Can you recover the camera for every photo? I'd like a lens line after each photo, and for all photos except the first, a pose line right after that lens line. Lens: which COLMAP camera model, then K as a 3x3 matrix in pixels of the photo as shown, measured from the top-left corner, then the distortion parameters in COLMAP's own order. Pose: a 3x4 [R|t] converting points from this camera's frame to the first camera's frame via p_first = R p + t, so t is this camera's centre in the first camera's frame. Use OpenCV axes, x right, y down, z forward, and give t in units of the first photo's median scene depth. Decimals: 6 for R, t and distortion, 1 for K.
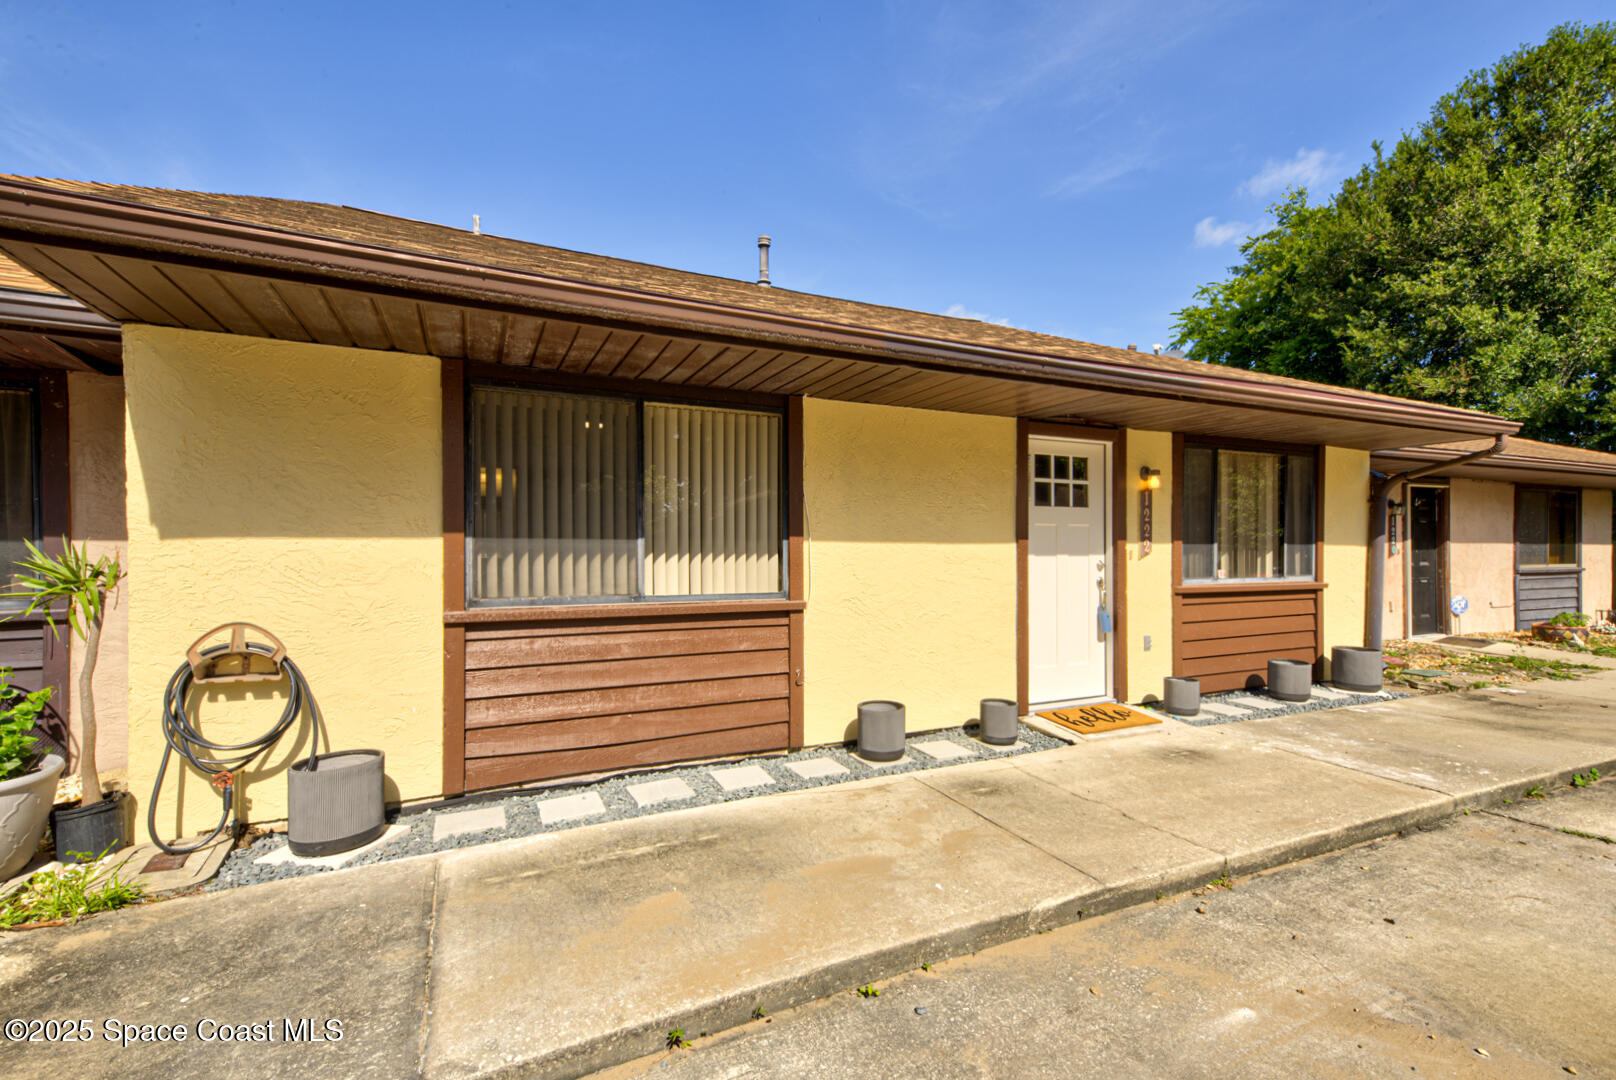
lens RADIAL K [[694.2, 0, 837.9], [0, 694.2, 545.4], [0, 0, 1]] dist [0.047212, -0.005837]
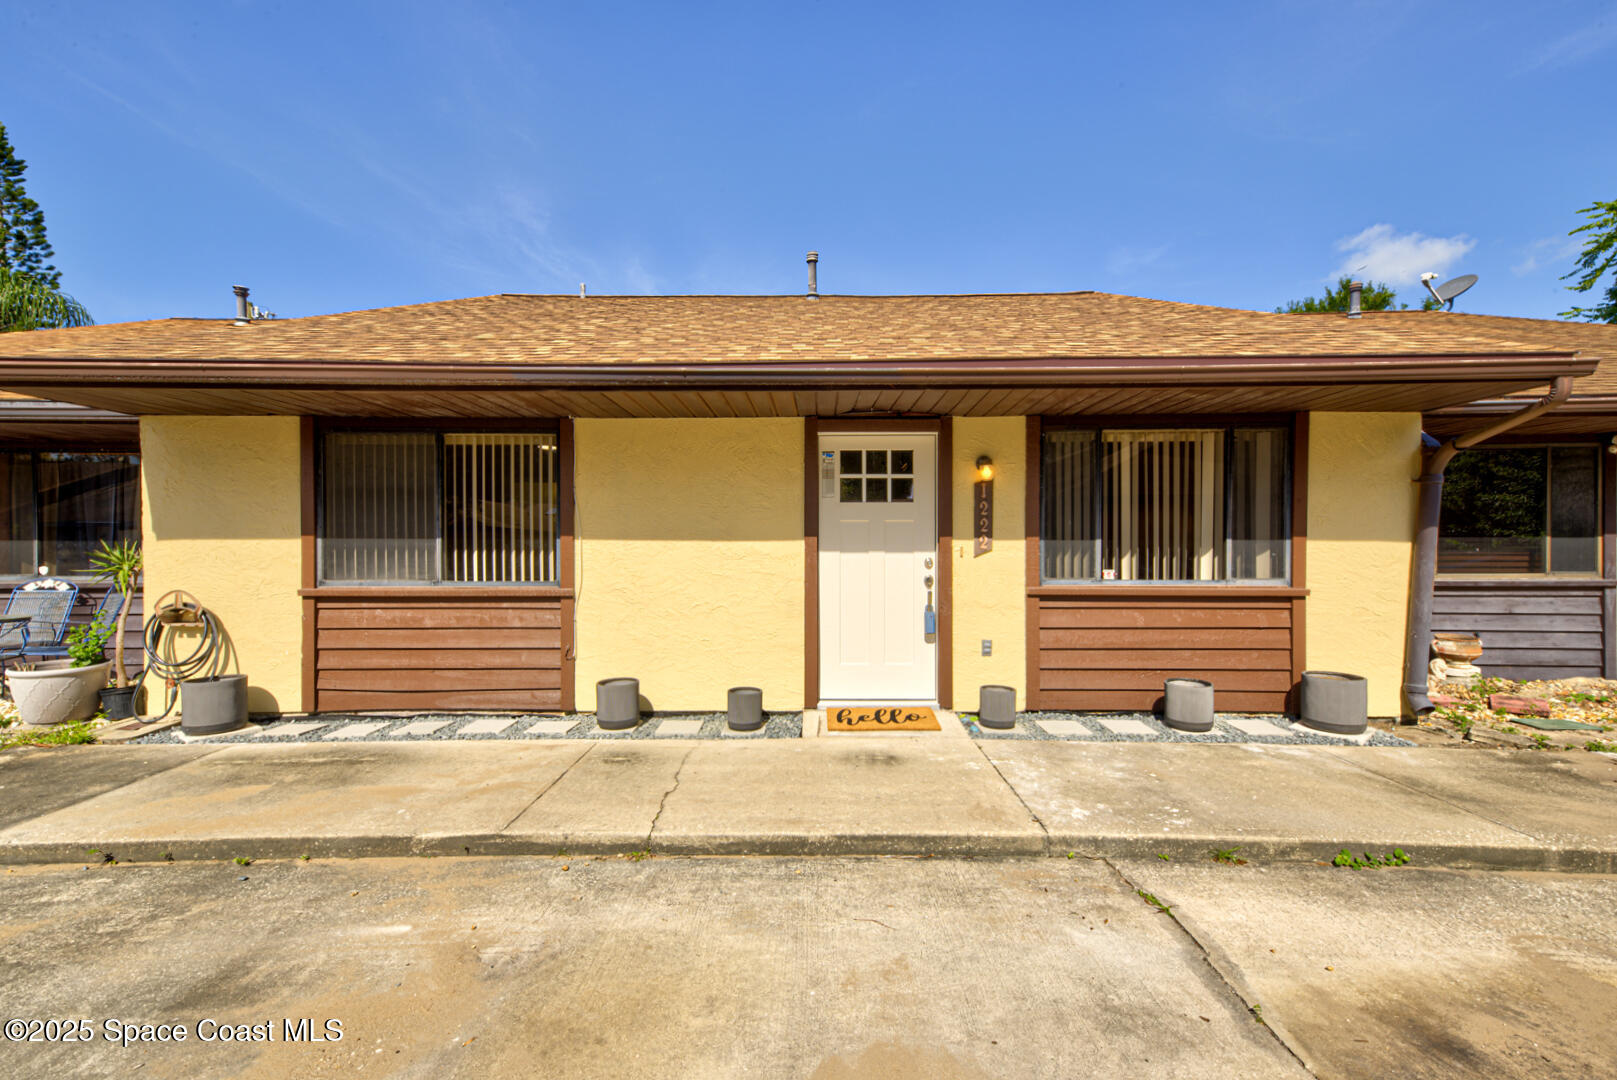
lens RADIAL K [[694.6, 0, 838.4], [0, 694.6, 545.4], [0, 0, 1]] dist [0.047212, -0.005837]
pose [[0.898821, -0.000356, -0.438315, 0.971918], [0.002913, 0.999982, 0.005162, -0.000261], [0.438306, -0.005917, 0.898807, 0.132554]]
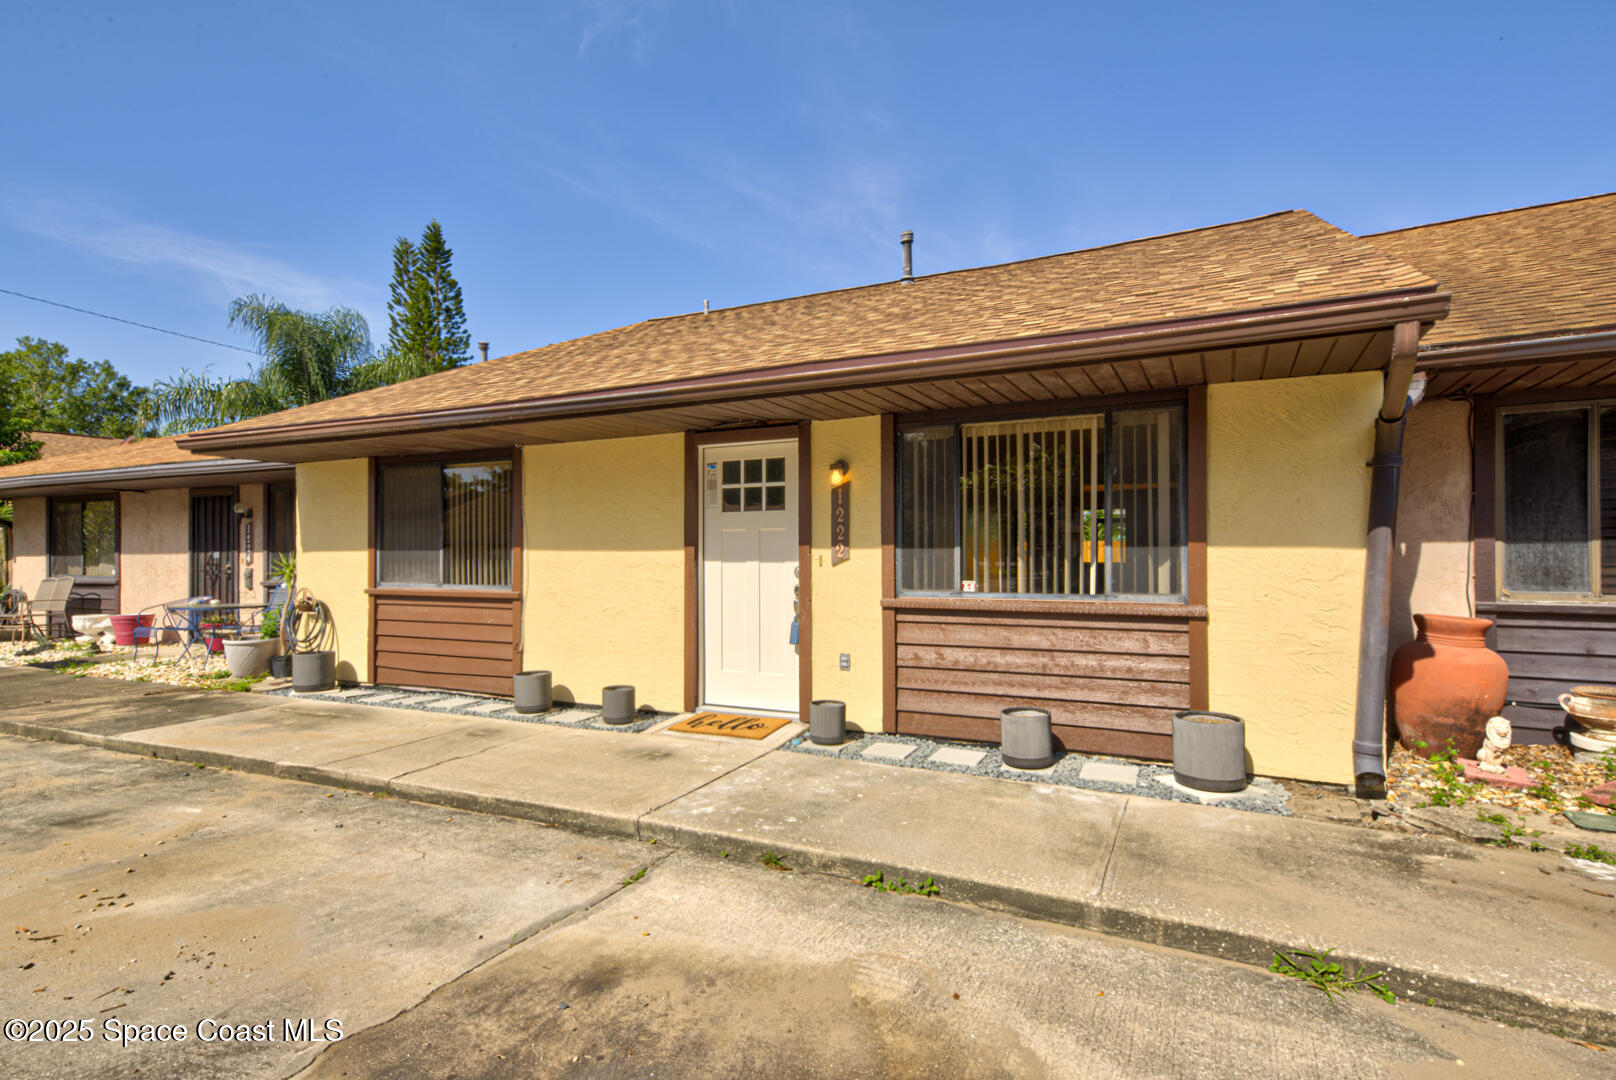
lens RADIAL K [[828.9, 0, 840.6], [0, 828.9, 546.4], [0, 0, 1]] dist [0.053823, 0.001023]
pose [[0.617977, -0.009927, -0.786133, 1.825434], [0.007384, 0.999949, -0.006823, 0.003588], [0.786161, -0.001588, 0.618019, 0.517462]]
